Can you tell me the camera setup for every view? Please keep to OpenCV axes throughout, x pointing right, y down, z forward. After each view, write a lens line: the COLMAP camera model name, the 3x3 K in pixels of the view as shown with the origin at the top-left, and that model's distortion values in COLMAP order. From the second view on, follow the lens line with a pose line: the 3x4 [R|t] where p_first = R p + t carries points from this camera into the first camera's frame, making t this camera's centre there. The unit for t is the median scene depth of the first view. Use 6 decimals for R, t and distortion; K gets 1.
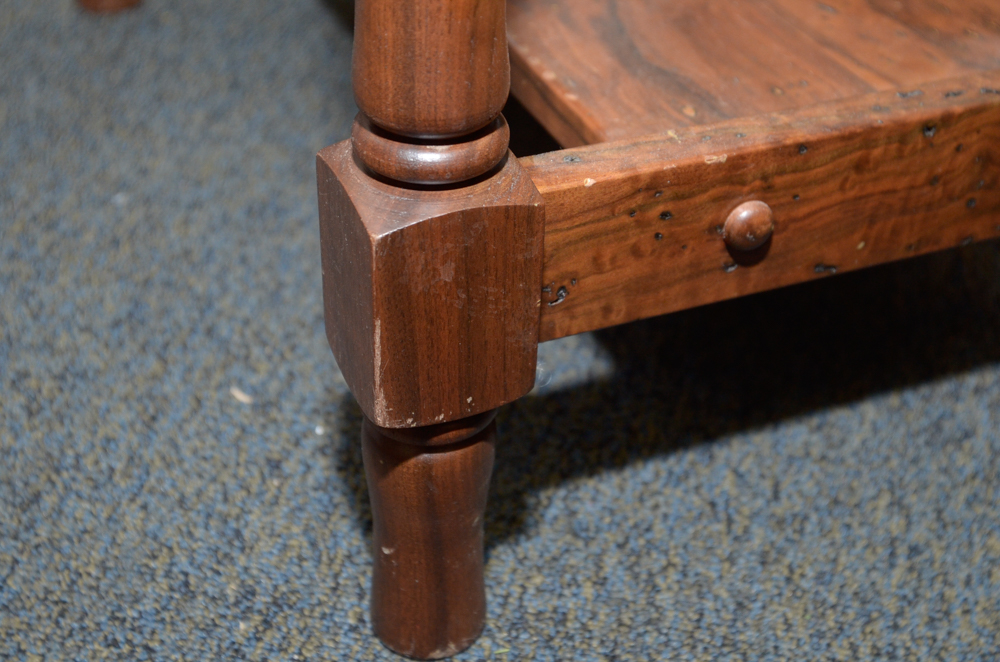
lens RADIAL K [[1435.8, 0, 503.7], [0, 1435.8, 336.6], [0, 0, 1]] dist [0.006856, 0.000000]
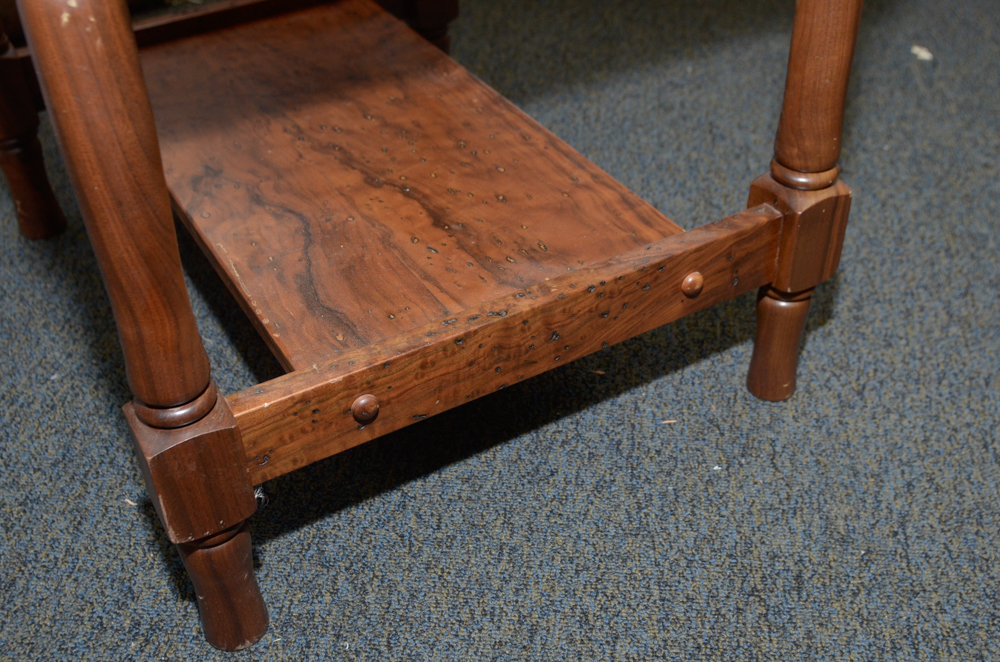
lens RADIAL K [[1129.6, 0, 499.2], [0, 1129.6, 329.8], [0, 0, 1]] dist [-0.026107, 0.000000]
pose [[0.991546, -0.117593, 0.054840, 0.228421], [0.116908, 0.993021, 0.015557, -0.149341], [-0.056287, -0.009014, 0.998374, -0.404846]]
